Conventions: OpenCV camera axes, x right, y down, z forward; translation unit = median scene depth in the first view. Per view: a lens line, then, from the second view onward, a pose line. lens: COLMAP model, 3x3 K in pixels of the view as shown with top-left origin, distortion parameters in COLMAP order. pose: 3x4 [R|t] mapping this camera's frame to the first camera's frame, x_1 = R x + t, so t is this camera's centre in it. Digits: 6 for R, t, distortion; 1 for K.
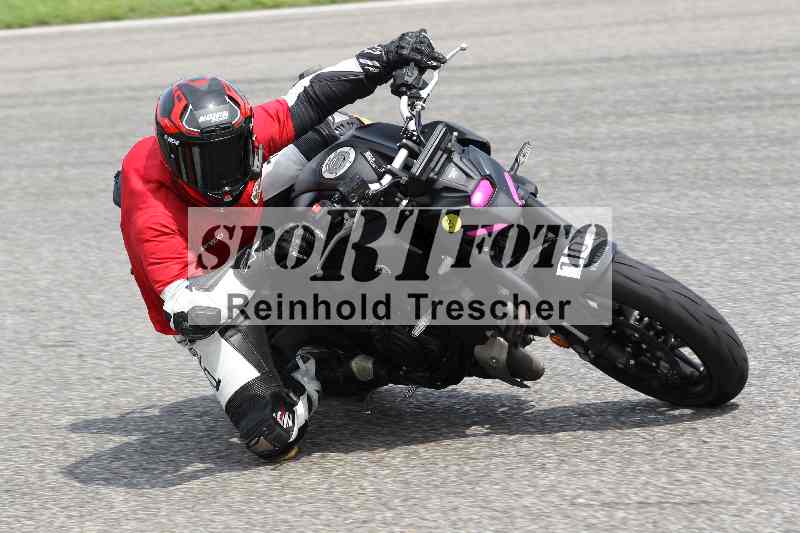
lens RADIAL K [[5985.3, 0, 421.8], [0, 5985.3, 261.7], [0, 0, 1]] dist [5.169323, 0.000000]
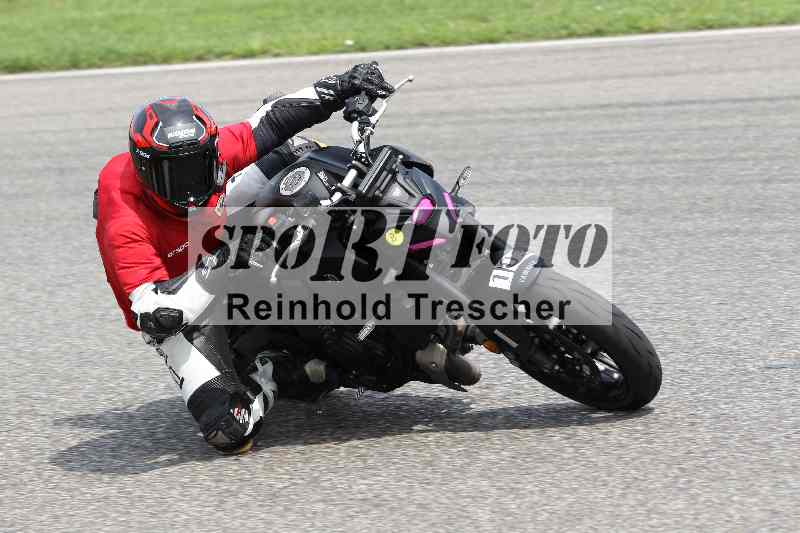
lens RADIAL K [[5985.3, 0, 402.1], [0, 5985.3, 267.9], [0, 0, 1]] dist [5.169323, 0.000000]
pose [[0.999757, 0.022034, 0.000237, 0.005858], [-0.022033, 0.999747, -0.004490, 0.003962], [-0.000336, 0.004484, 0.999990, -0.100413]]
